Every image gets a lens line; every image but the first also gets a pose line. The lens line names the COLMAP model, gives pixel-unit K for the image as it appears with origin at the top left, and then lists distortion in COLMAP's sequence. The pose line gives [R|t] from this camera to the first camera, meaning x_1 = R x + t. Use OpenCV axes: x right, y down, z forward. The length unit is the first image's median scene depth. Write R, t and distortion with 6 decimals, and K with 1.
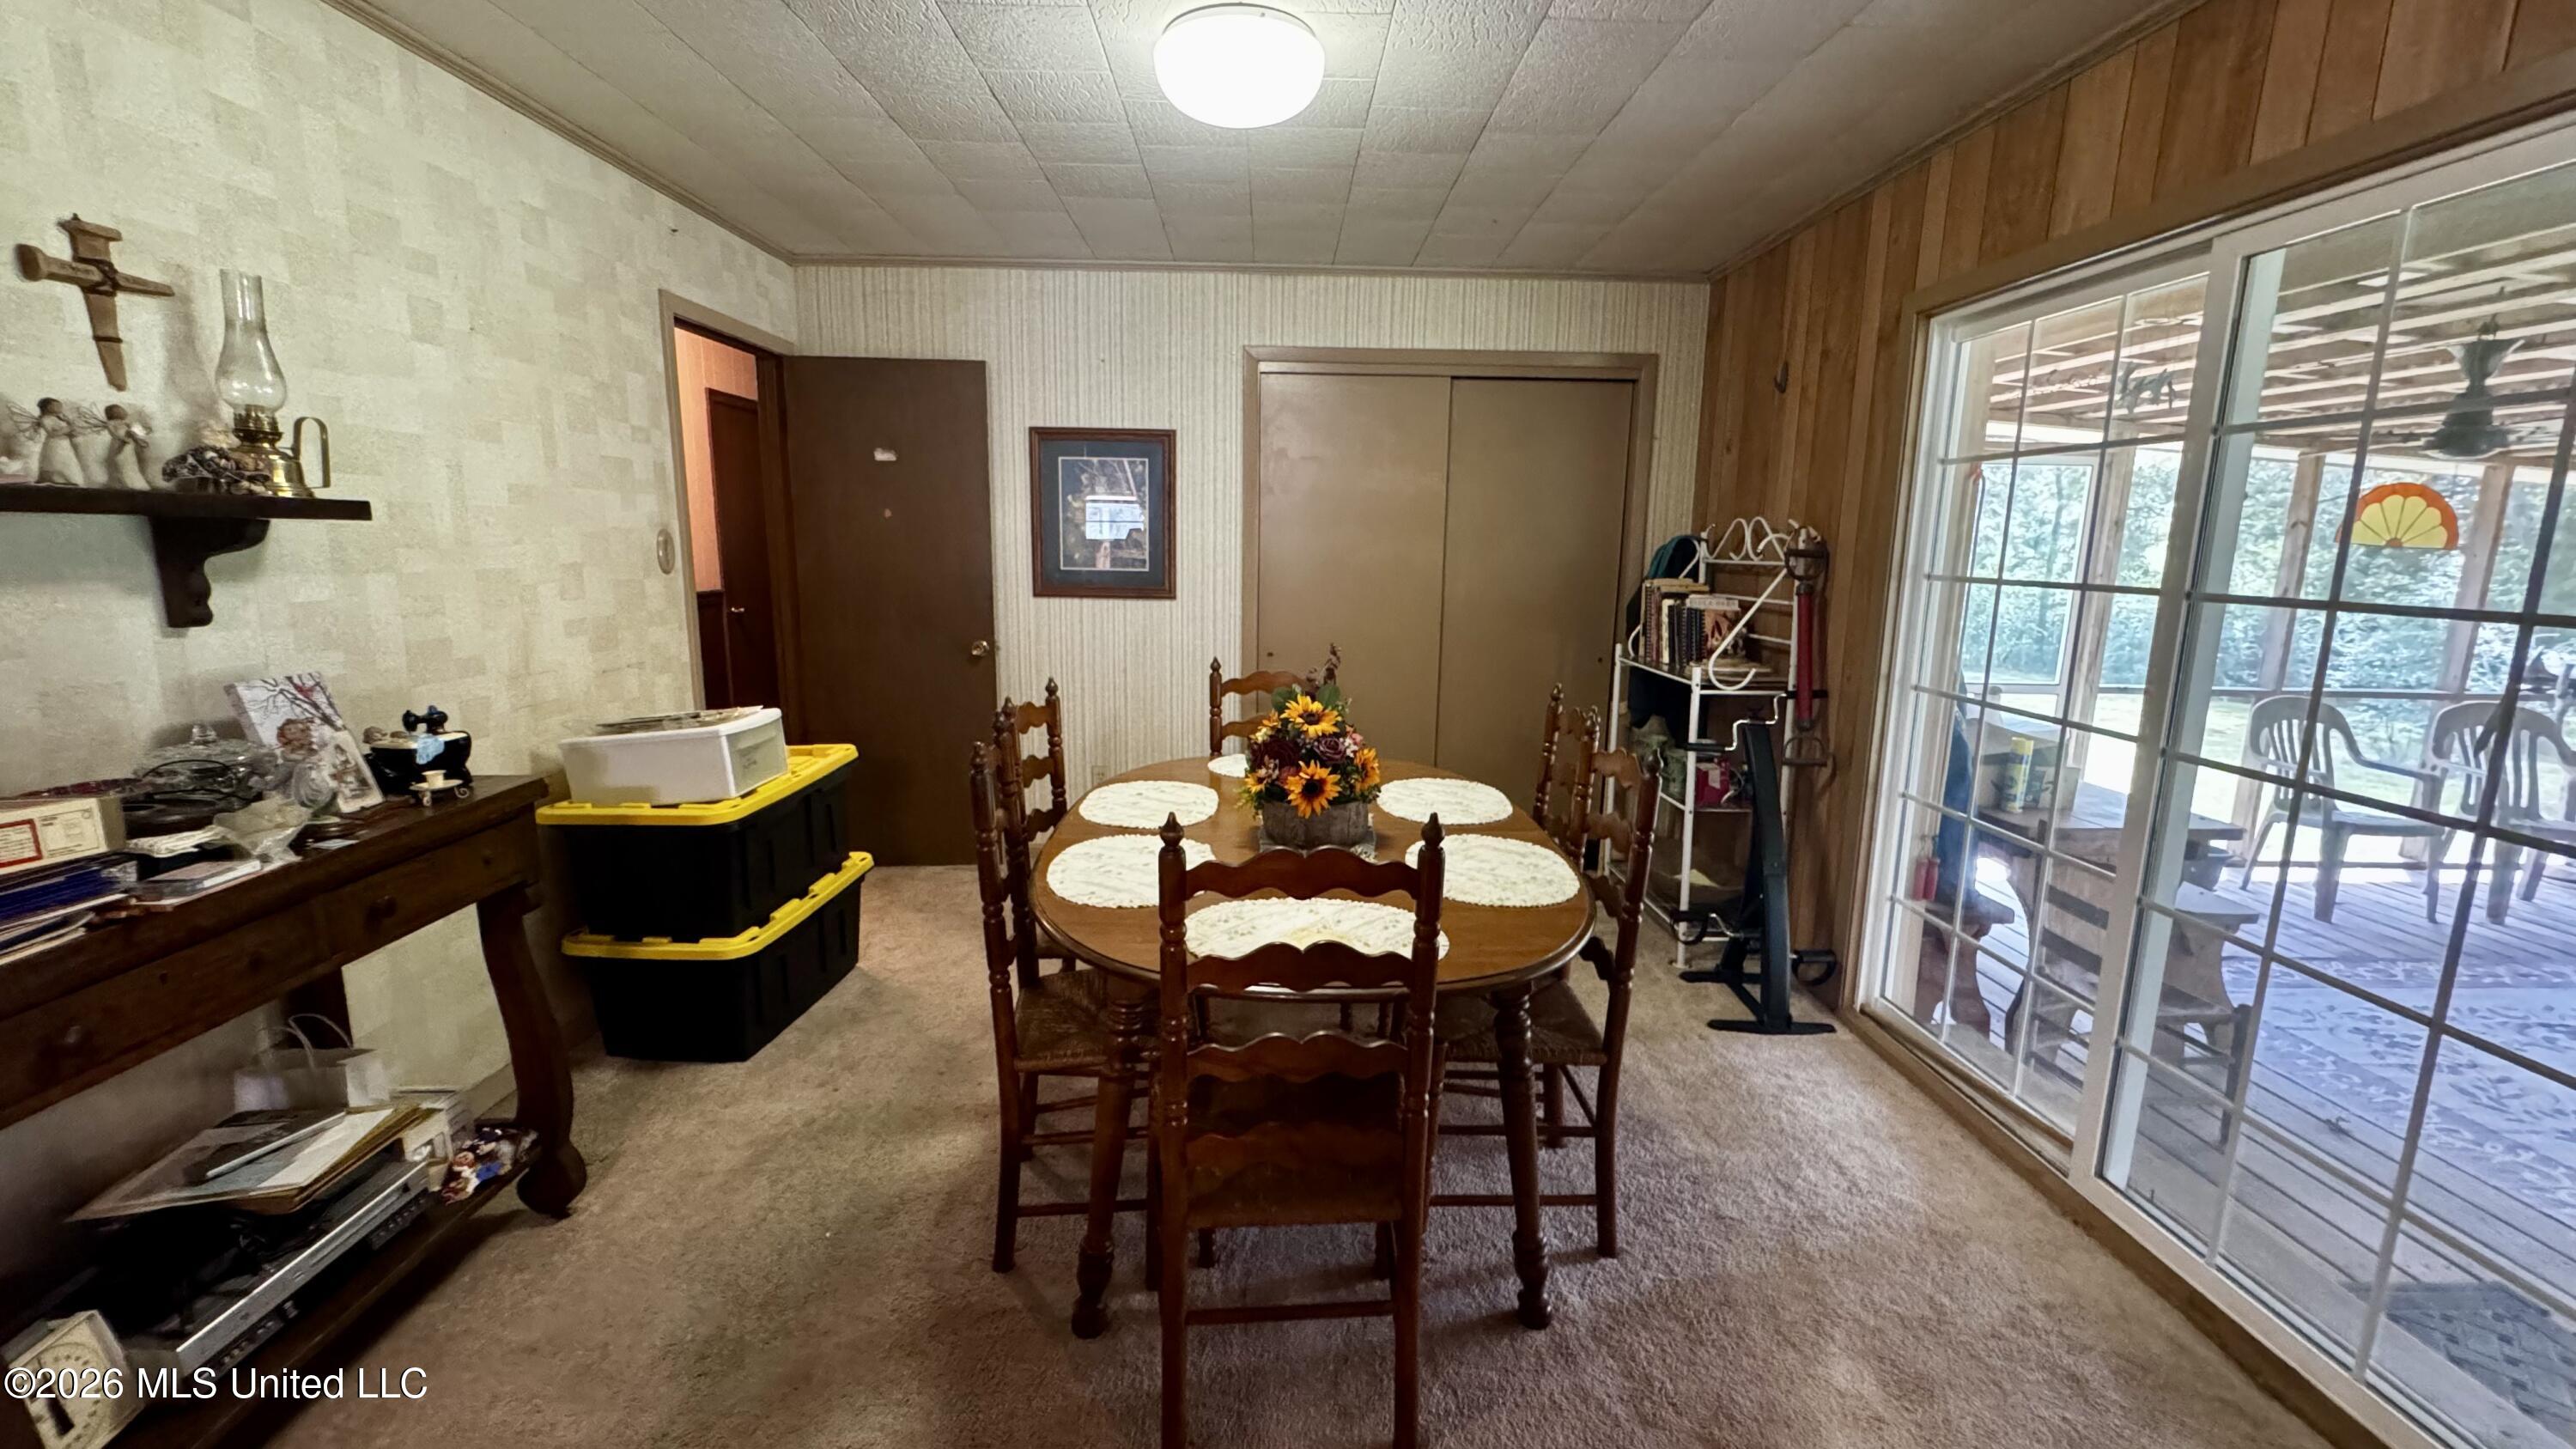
lens RADIAL K [[1036.0, 0, 1290.7], [0, 1036.0, 730.0], [0, 0, 1]] dist [-0.003186, 0.000594]
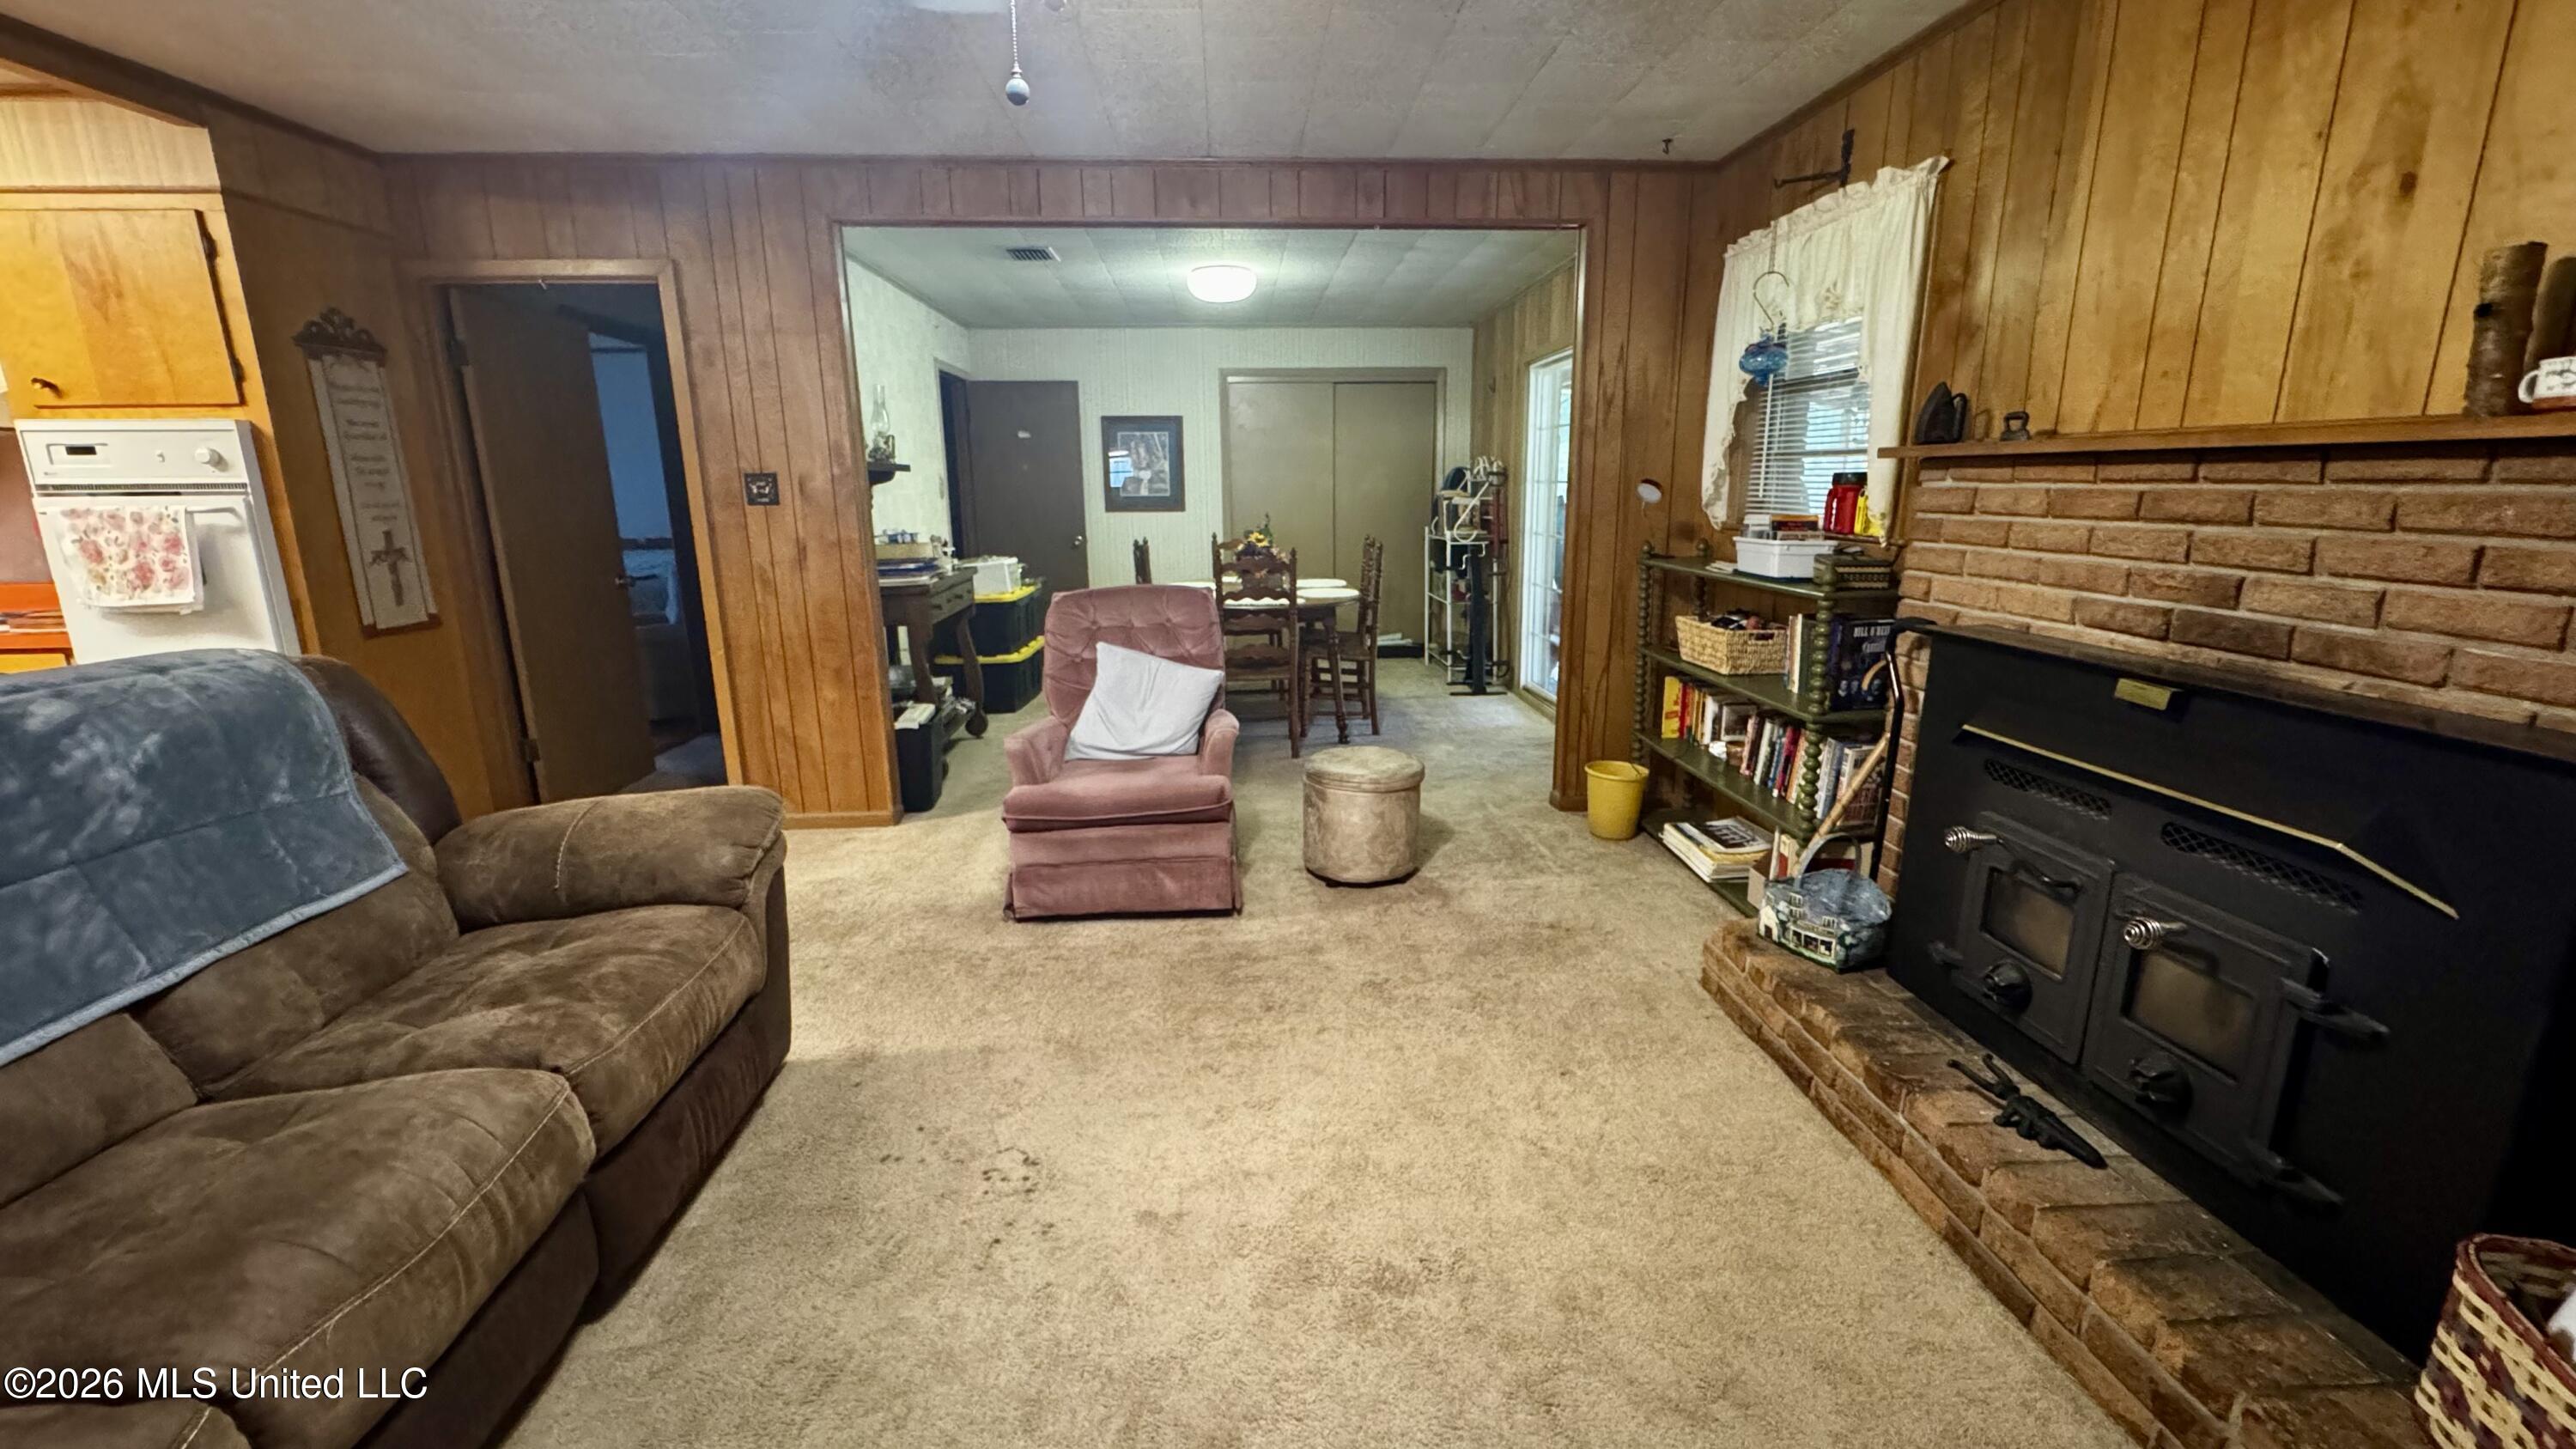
lens RADIAL K [[1036.0, 0, 1288.7], [0, 1036.0, 721.8], [0, 0, 1]] dist [-0.003186, 0.000594]
pose [[0.998770, -0.035094, 0.035039, -0.007630], [0.033589, 0.998526, 0.042639, 0.178926], [-0.036483, -0.041409, 0.998476, -0.861620]]
